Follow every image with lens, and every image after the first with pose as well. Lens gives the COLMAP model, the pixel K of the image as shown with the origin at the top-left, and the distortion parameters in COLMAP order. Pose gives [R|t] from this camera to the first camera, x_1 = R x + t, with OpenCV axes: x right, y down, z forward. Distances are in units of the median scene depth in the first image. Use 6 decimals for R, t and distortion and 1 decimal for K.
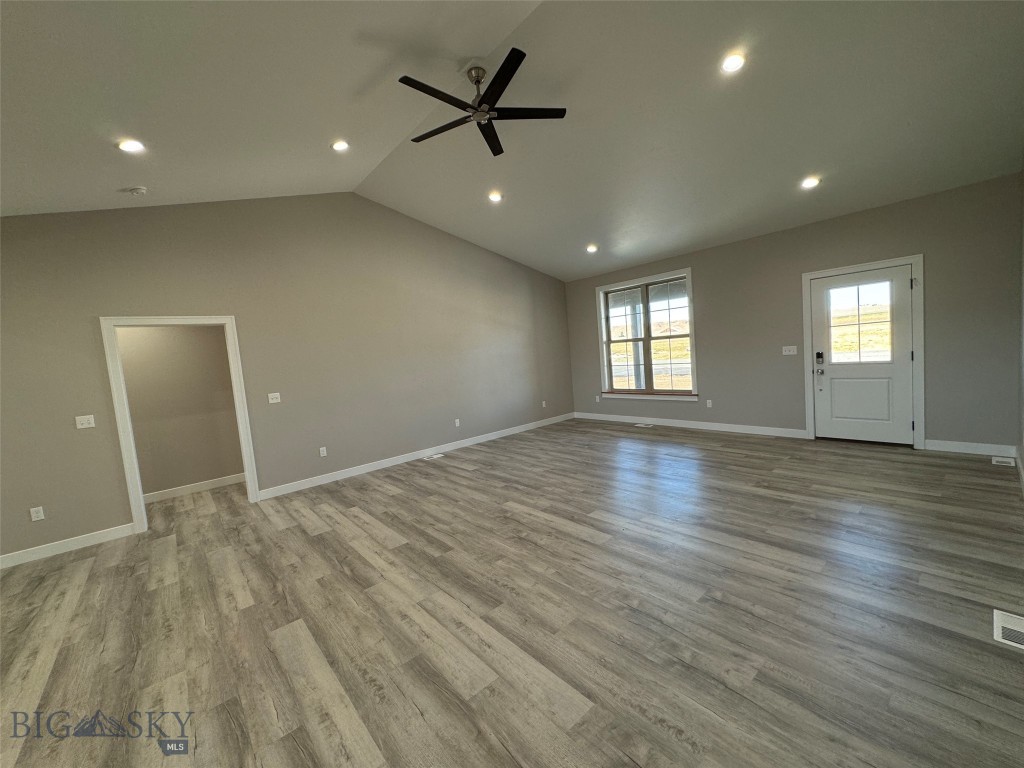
lens RADIAL K [[406.4, 0, 511.2], [0, 406.4, 383.3], [0, 0, 1]] dist [-0.002129, 0.000746]
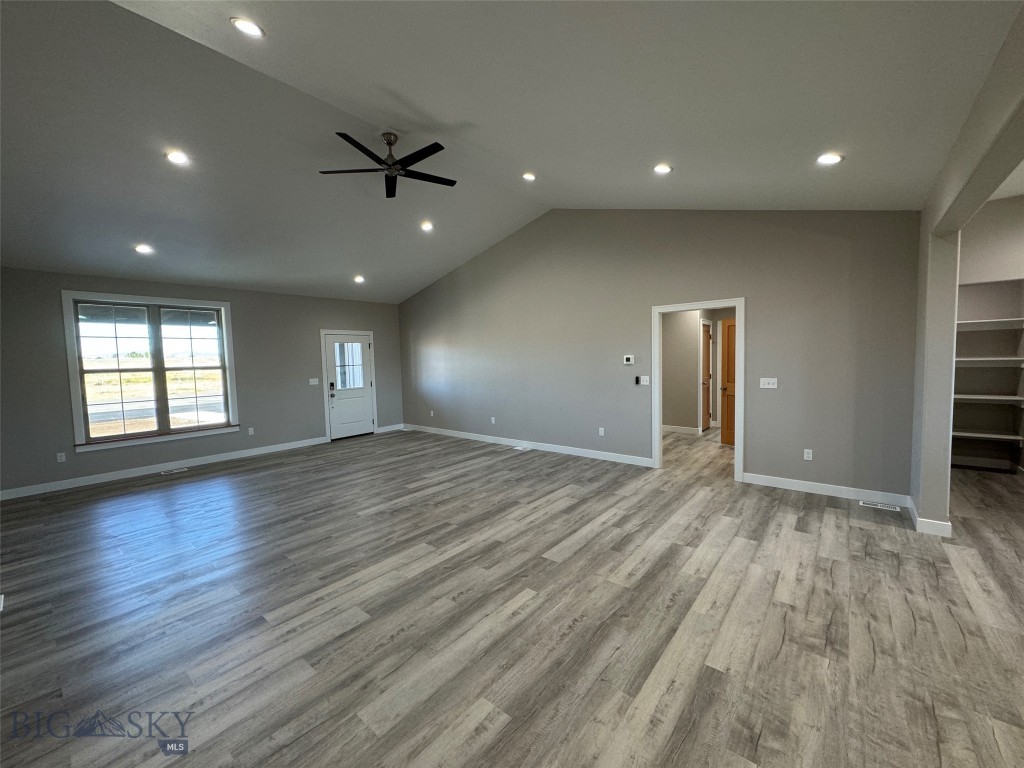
lens RADIAL K [[406.4, 0, 511.3], [0, 406.4, 382.4], [0, 0, 1]] dist [-0.002129, 0.000746]
pose [[-0.160344, 0.027660, 0.986674, -1.112622], [0.120159, 0.992720, -0.008303, 0.021440], [-0.979720, 0.117226, -0.162501, 0.772170]]
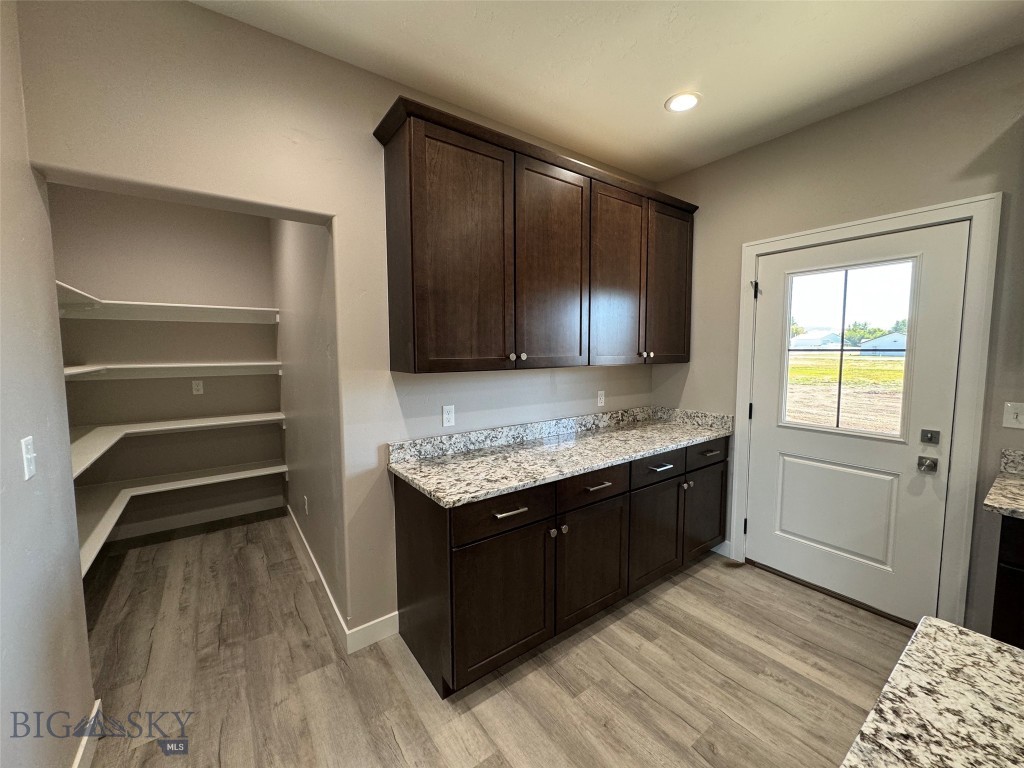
lens RADIAL K [[406.4, 0, 511.9], [0, 406.4, 382.8], [0, 0, 1]] dist [-0.002129, 0.000746]
pose [[-0.992536, 0.083158, 0.089202, -0.764405], [0.096235, 0.983363, 0.154063, 0.075854], [-0.074906, 0.161498, -0.984026, -0.053830]]
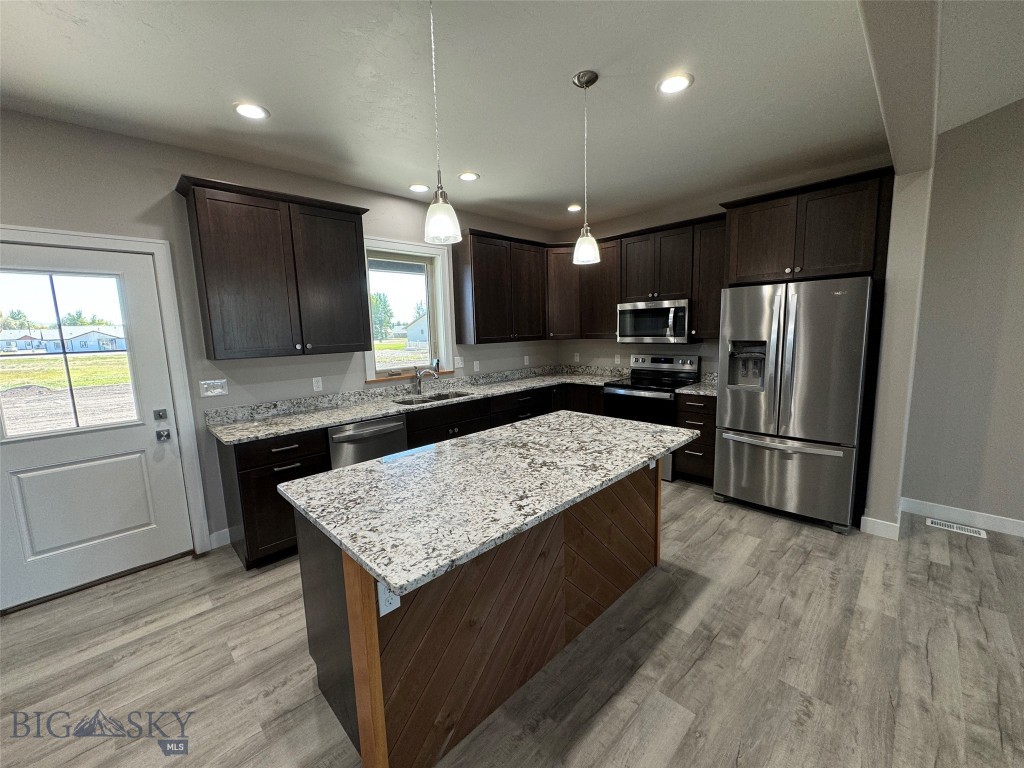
lens RADIAL K [[406.4, 0, 512.2], [0, 406.4, 382.6], [0, 0, 1]] dist [-0.002129, 0.000746]
pose [[0.071951, 0.214157, -0.974146, -0.541449], [-0.056120, 0.975999, 0.210420, 0.043673], [0.995828, 0.039529, 0.082243, -0.056979]]
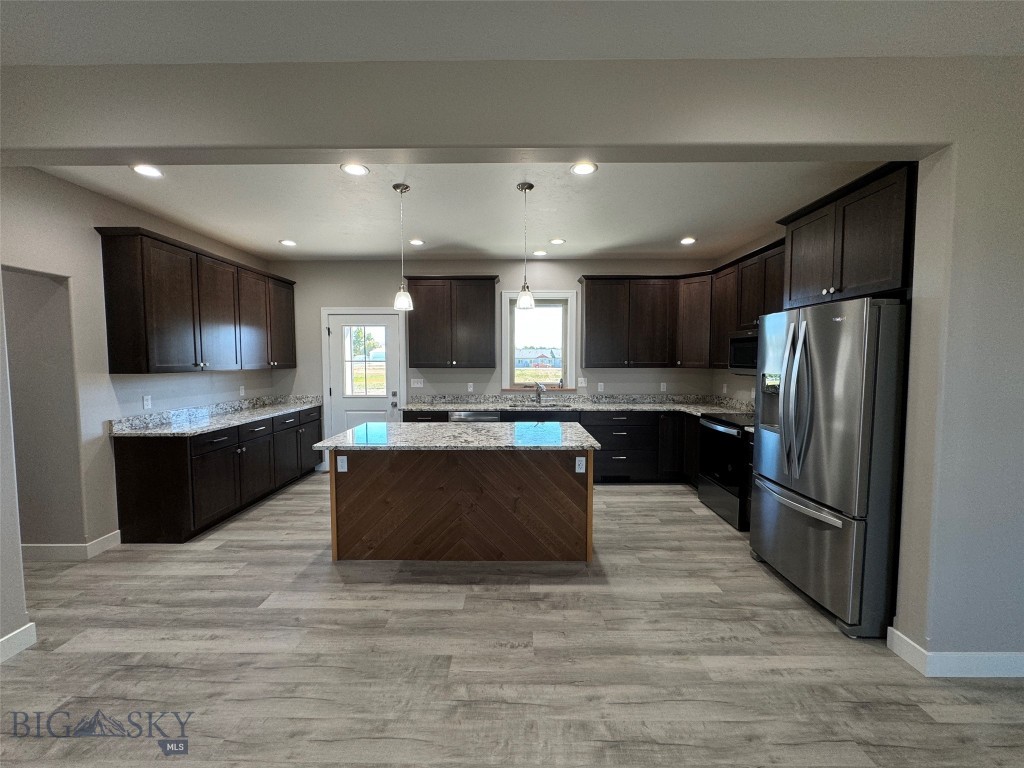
lens RADIAL K [[406.4, 0, 511.6], [0, 406.4, 383.4], [0, 0, 1]] dist [-0.002129, 0.000746]
pose [[-0.656289, 0.129778, -0.743265, -0.489418], [-0.003347, 0.984586, 0.174870, -0.000445], [0.754502, 0.117253, -0.645739, 0.583845]]
